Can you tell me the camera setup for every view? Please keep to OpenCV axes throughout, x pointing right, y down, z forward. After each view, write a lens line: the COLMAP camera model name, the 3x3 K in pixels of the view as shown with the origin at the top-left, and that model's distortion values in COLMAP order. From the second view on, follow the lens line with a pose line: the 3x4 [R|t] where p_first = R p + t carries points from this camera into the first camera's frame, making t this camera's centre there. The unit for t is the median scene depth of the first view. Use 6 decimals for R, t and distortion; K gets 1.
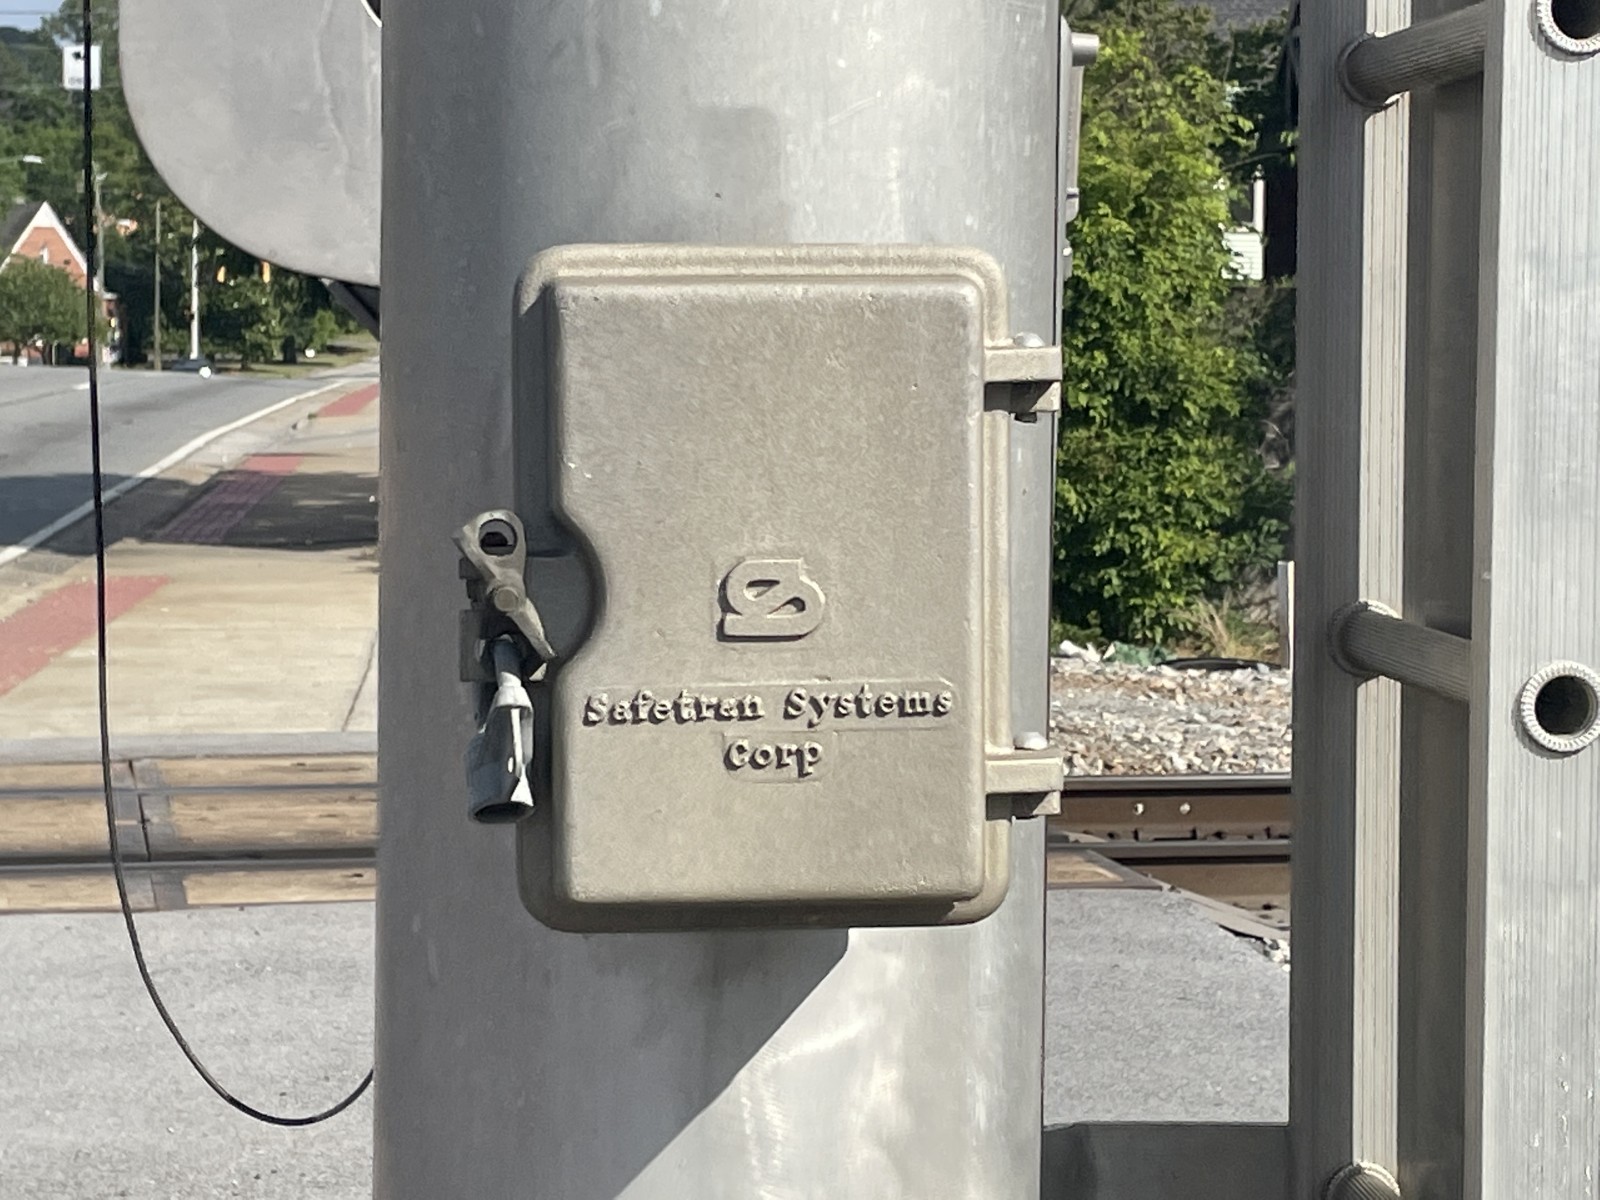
lens RADIAL K [[3792.3, 0, 796.2], [0, 3792.3, 600.5], [0, 0, 1]] dist [0.133819, 0.000000]
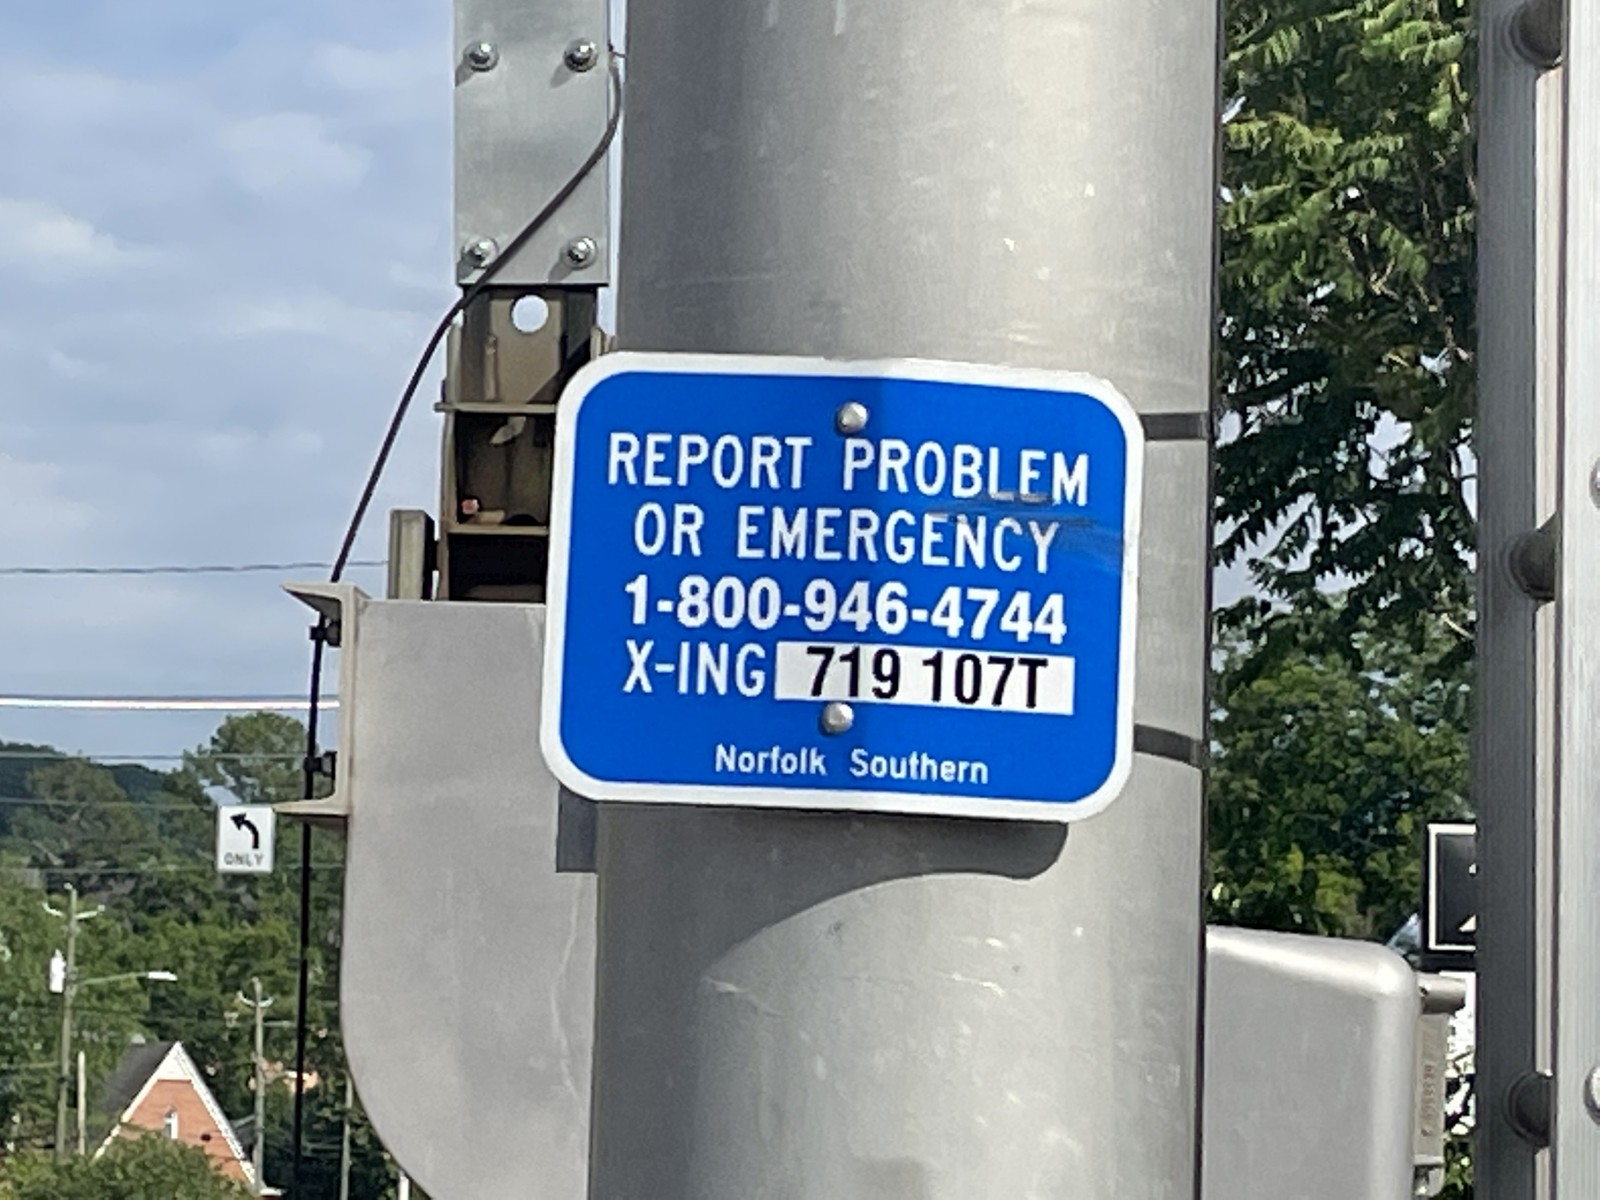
lens RADIAL K [[6150.0, 0, 797.5], [0, 6150.0, 598.6], [0, 0, 1]] dist [0.223596, 0.000000]
pose [[0.995646, 0.004188, -0.093118, 0.114178], [-0.020467, 0.984432, -0.174568, 0.024445], [0.090937, 0.175714, 0.980232, -0.748953]]
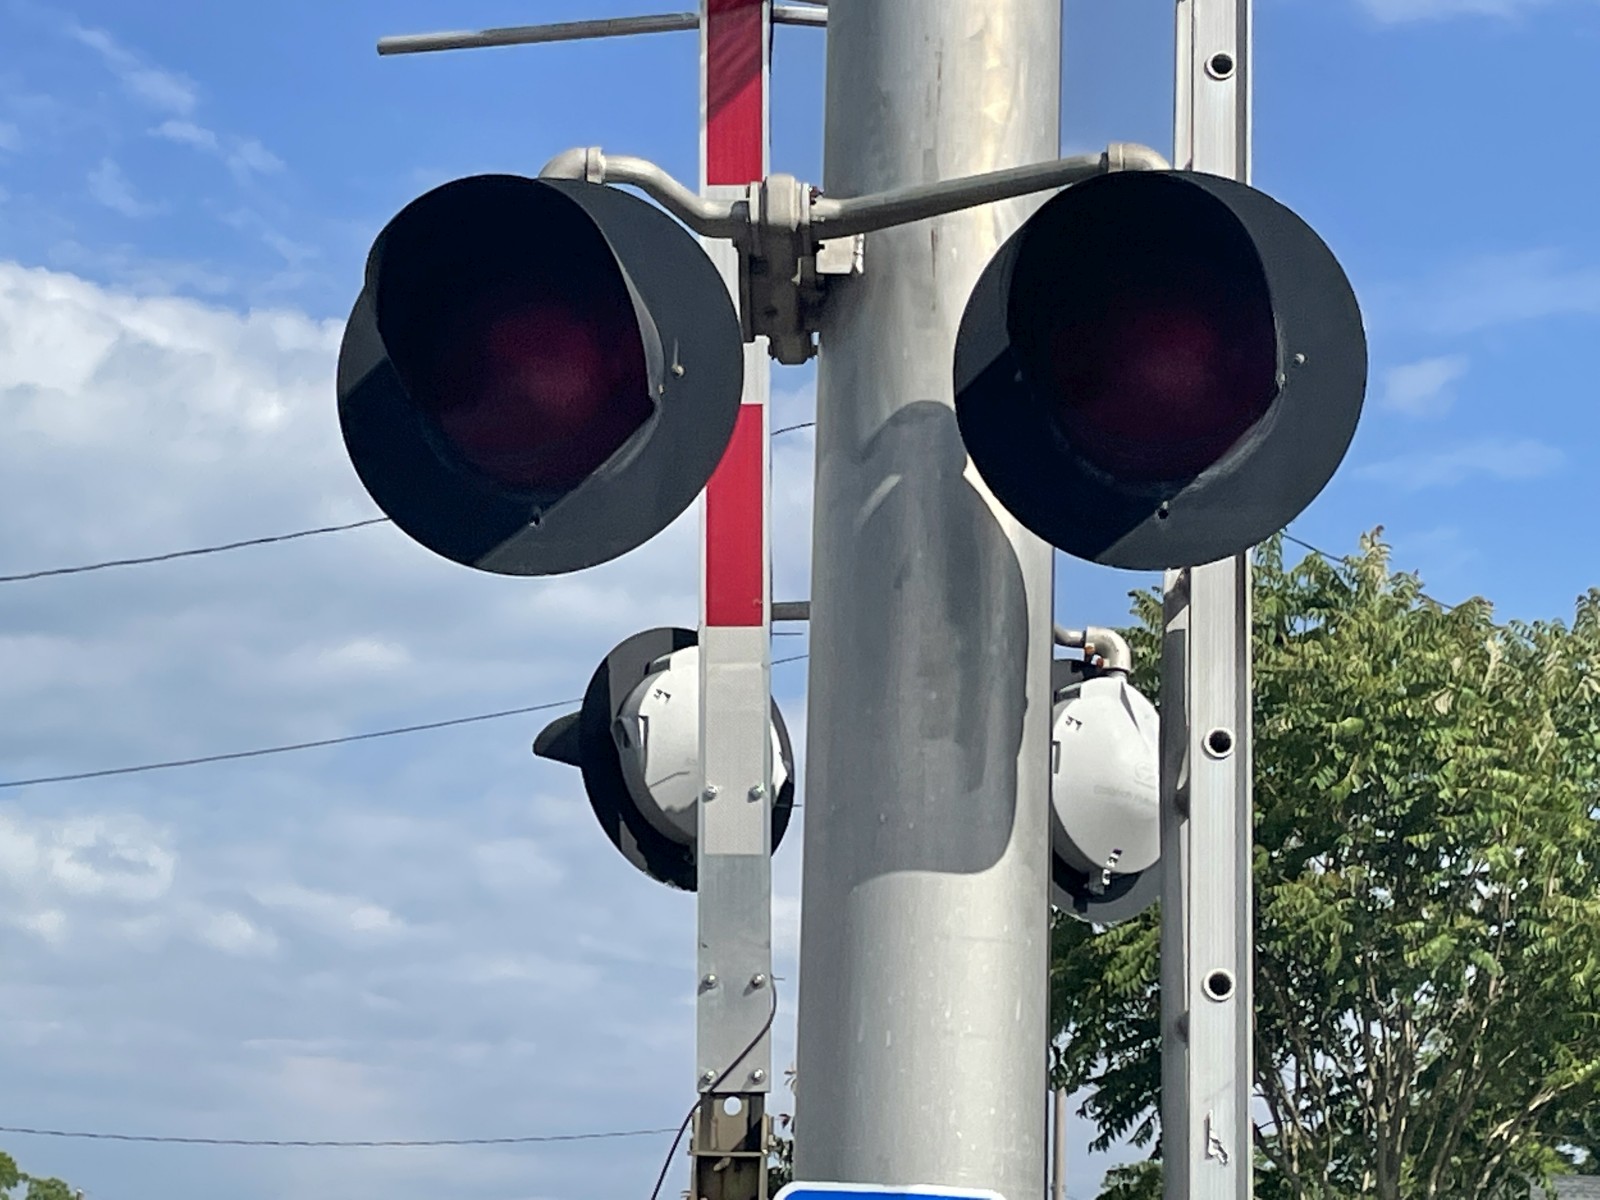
lens RADIAL K [[3902.4, 0, 810.1], [0, 3902.4, 595.0], [0, 0, 1]] dist [0.153127, 0.000000]
pose [[0.995010, -0.007321, -0.099510, 0.144016], [-0.024092, 0.950169, -0.310803, 0.060443], [0.096826, 0.311650, 0.945251, -1.191055]]
